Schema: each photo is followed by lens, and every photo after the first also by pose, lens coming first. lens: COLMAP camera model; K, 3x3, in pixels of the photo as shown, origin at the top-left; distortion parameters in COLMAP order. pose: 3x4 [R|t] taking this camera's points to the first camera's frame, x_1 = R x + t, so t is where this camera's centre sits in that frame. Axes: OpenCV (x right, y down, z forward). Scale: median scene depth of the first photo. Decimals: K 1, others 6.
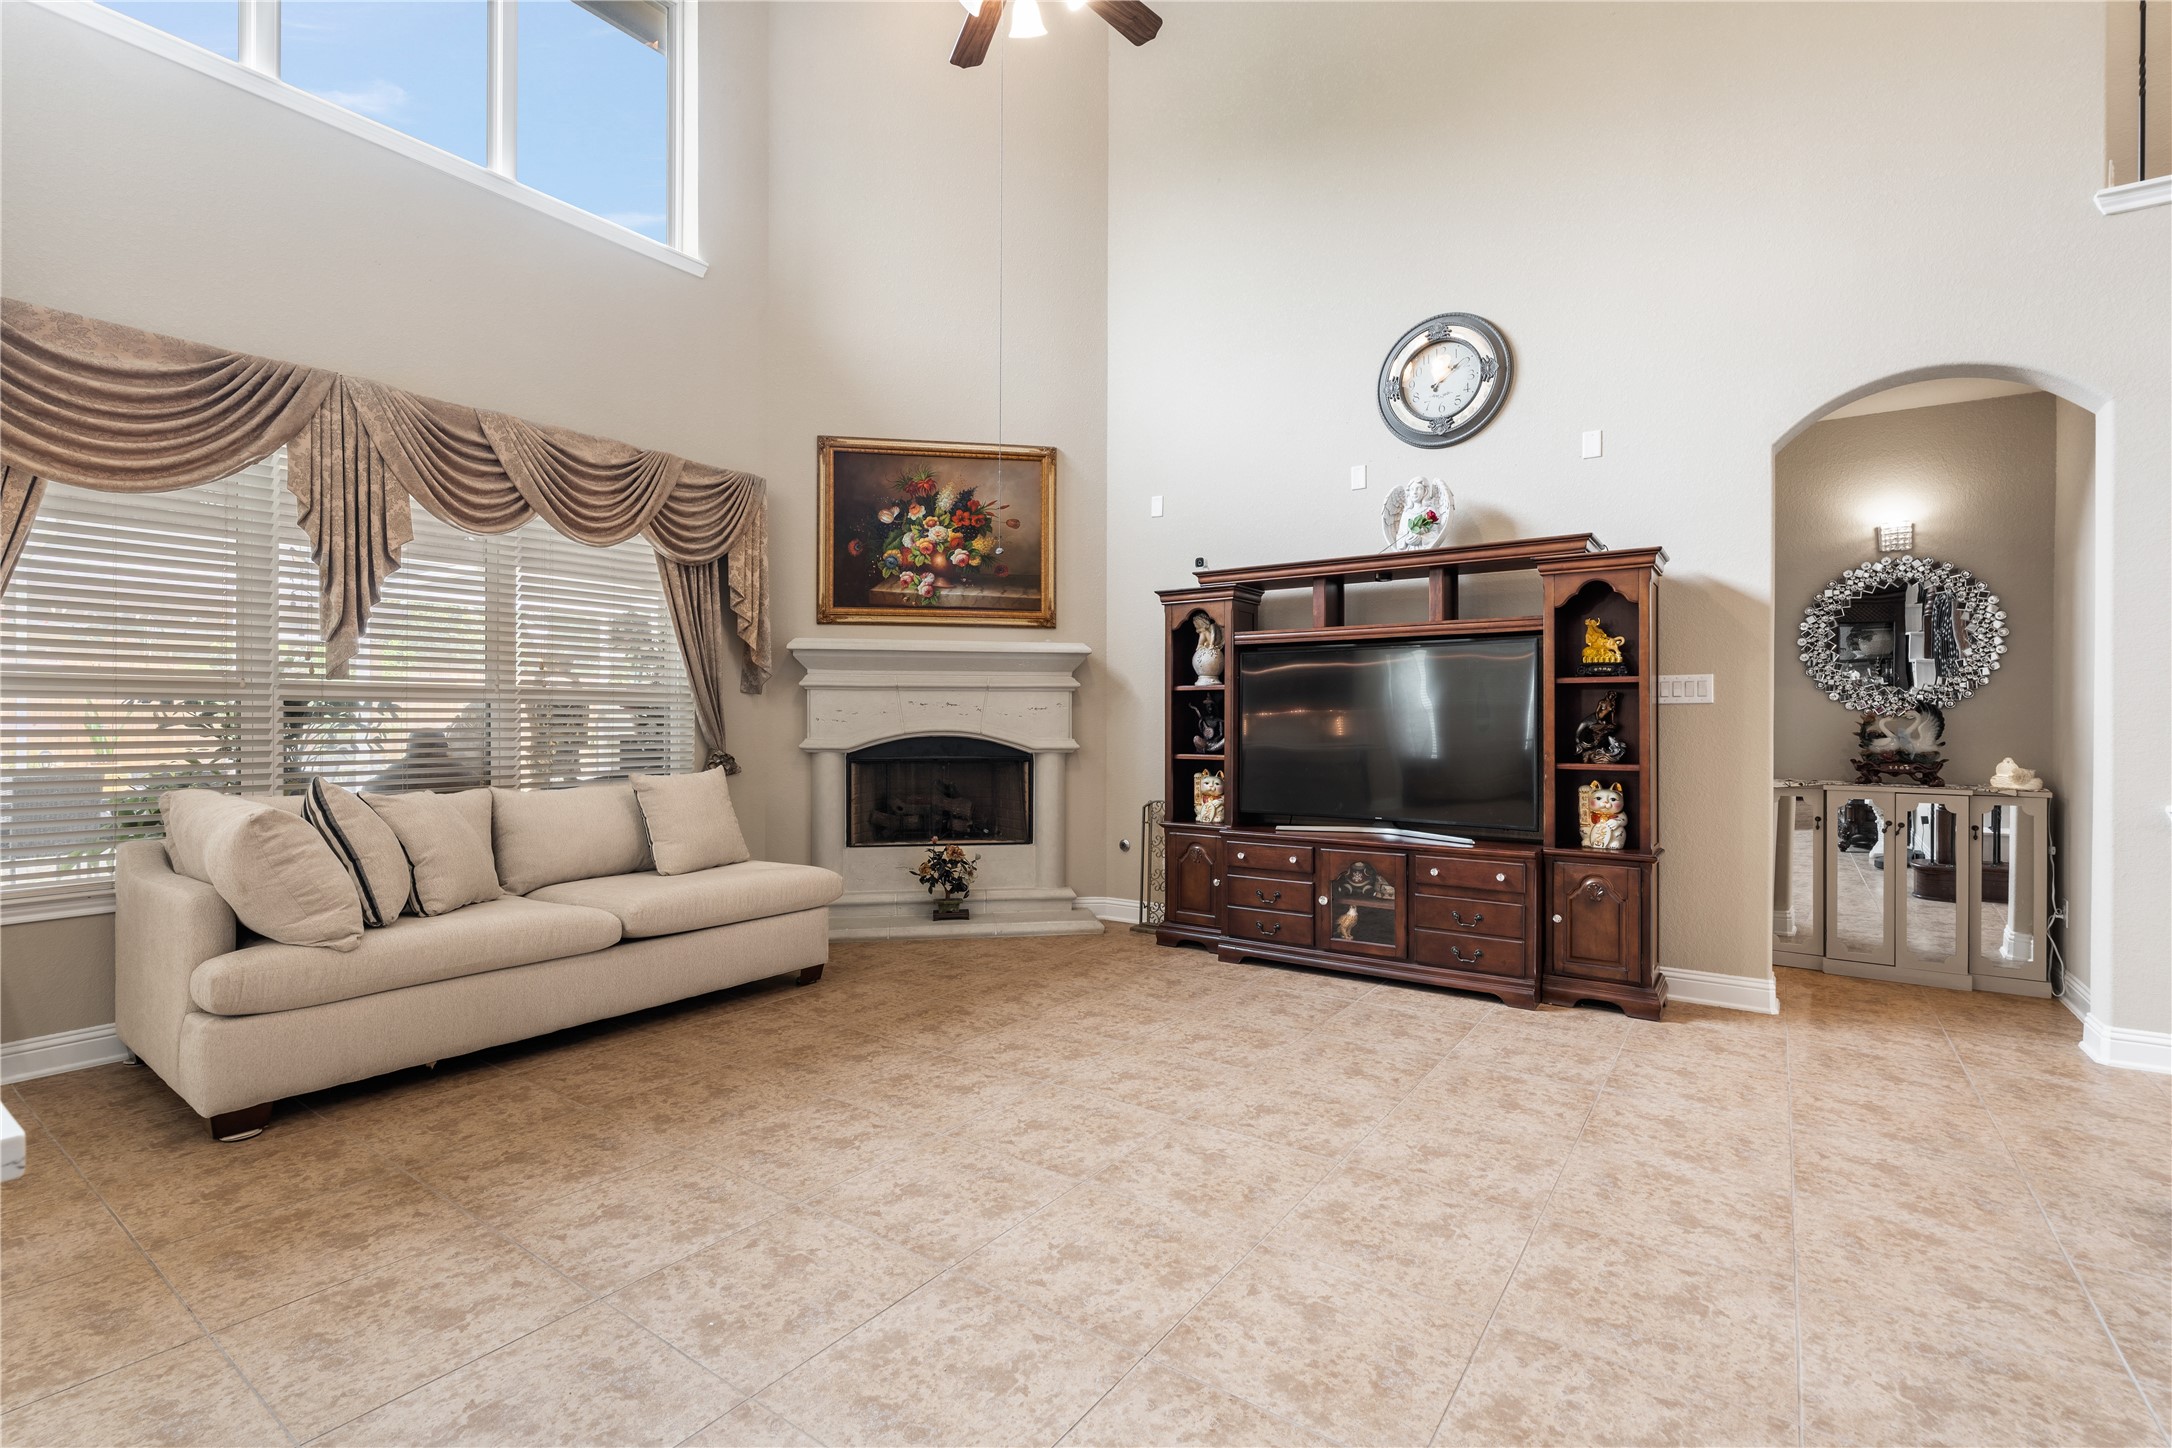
lens RADIAL K [[976.2, 0, 1085.2], [0, 976.2, 728.5], [0, 0, 1]] dist [-0.010634, 0.004459]
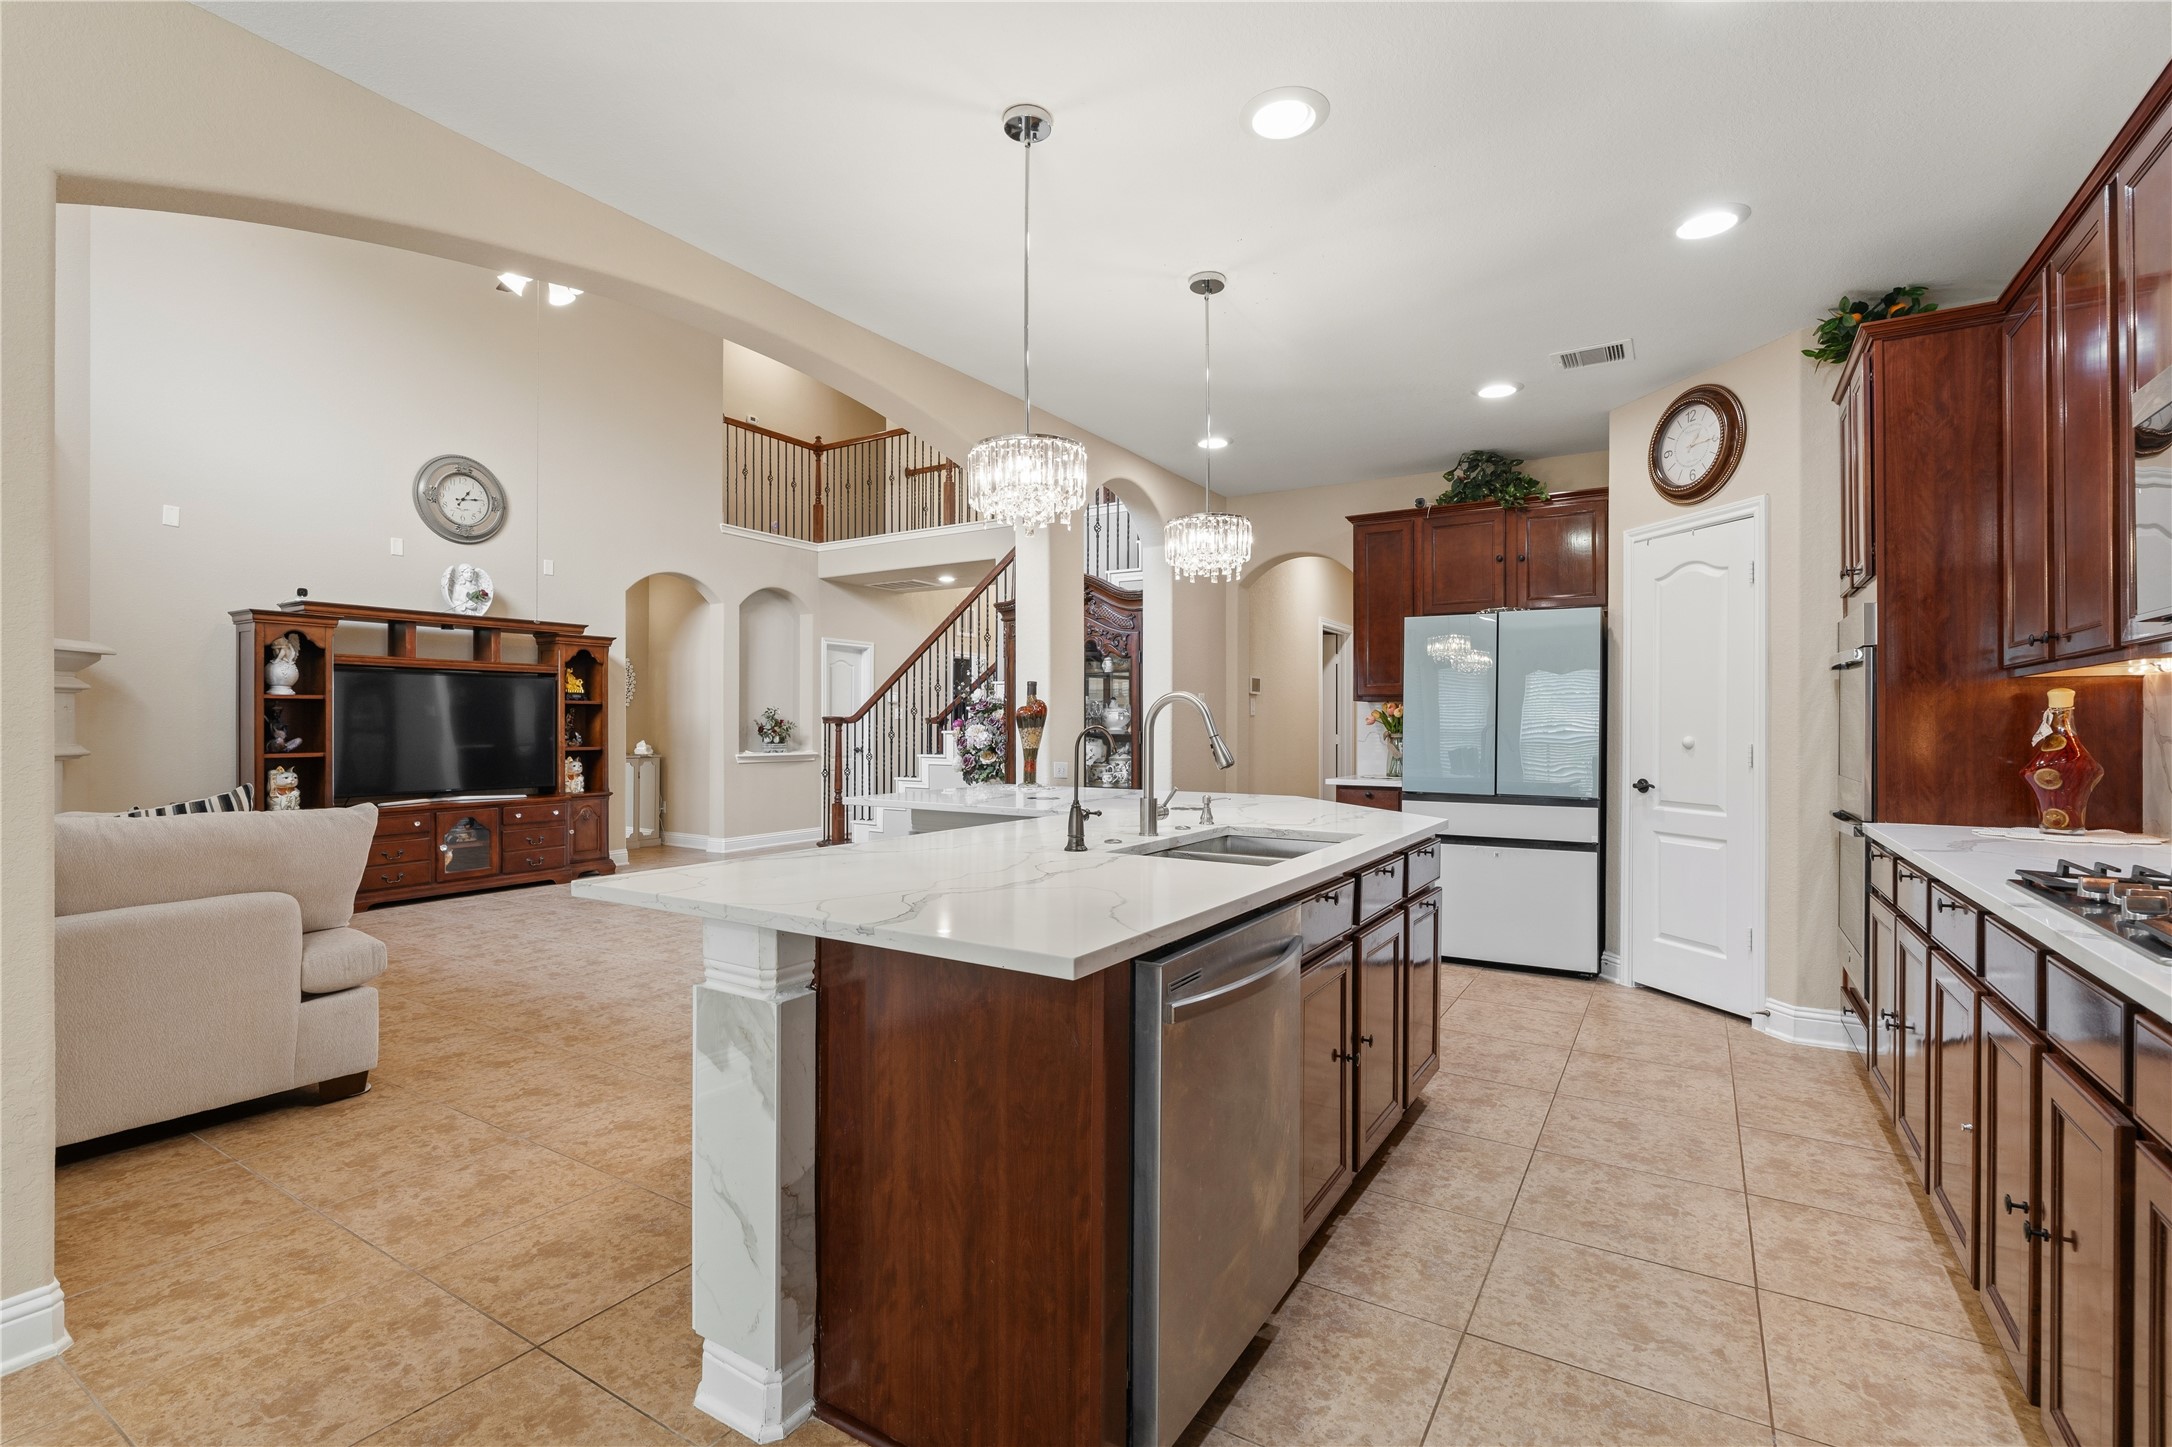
lens RADIAL K [[985.6, 0, 1096.7], [0, 985.6, 729.6], [0, 0, 1]] dist [-0.009773, 0.002967]
pose [[-0.063554, -0.009187, 0.997936, -1.252215], [0.005894, 0.999937, 0.009581, -0.008669], [-0.997961, 0.006490, -0.063496, 0.116657]]
